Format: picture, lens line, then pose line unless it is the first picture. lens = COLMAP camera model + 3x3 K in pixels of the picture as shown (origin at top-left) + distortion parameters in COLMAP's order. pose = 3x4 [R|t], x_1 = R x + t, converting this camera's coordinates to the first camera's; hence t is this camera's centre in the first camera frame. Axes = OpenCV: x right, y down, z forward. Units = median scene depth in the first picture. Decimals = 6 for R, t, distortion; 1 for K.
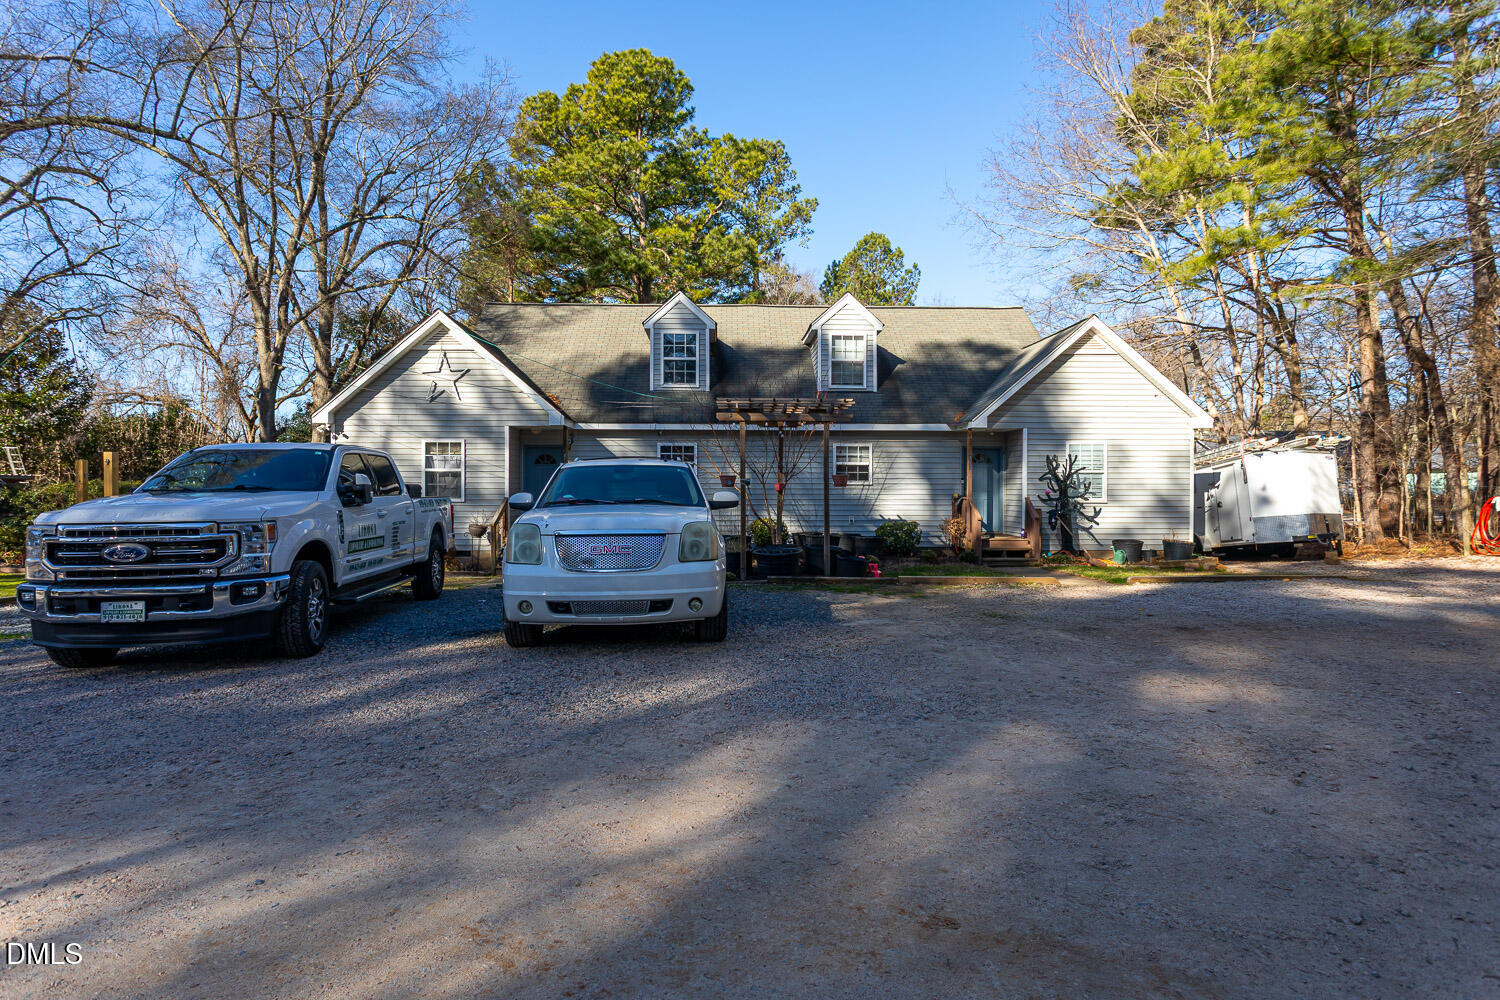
lens RADIAL K [[774.2, 0, 736.0], [0, 774.2, 493.6], [0, 0, 1]] dist [-0.001304, 0.000353]
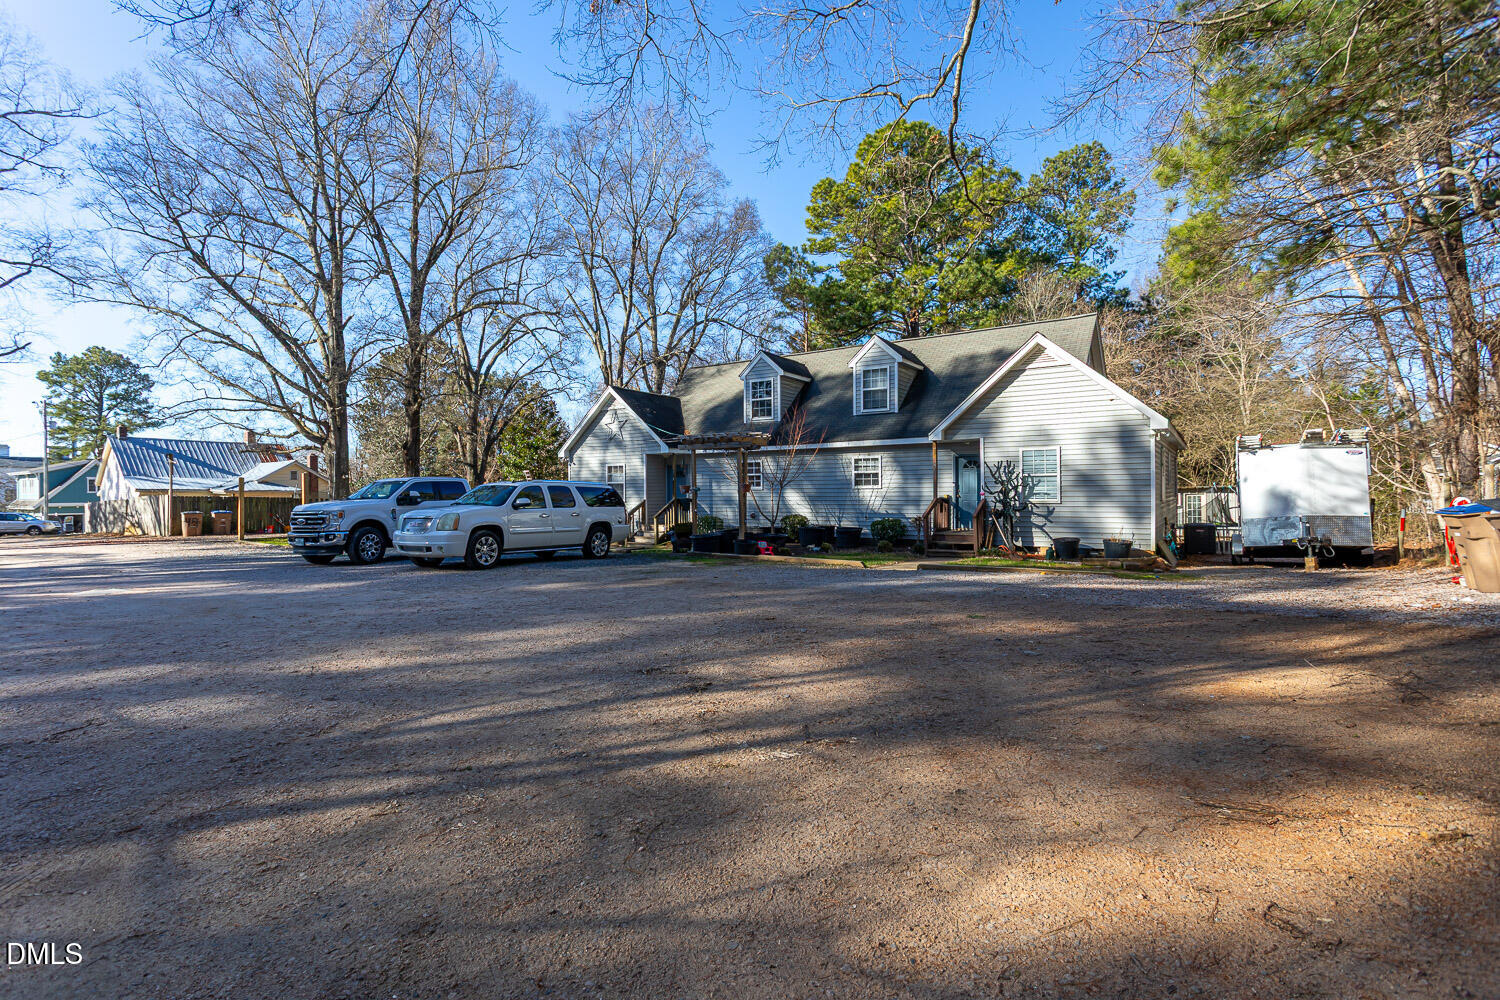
lens RADIAL K [[705.8, 0, 735.7], [0, 705.8, 496.7], [0, 0, 1]] dist [-0.001248, -0.000081]
pose [[0.810415, -0.003608, -0.585845, 0.668050], [0.007889, 0.999958, 0.004755, -0.005537], [0.585803, -0.008476, 0.810409, -0.061108]]
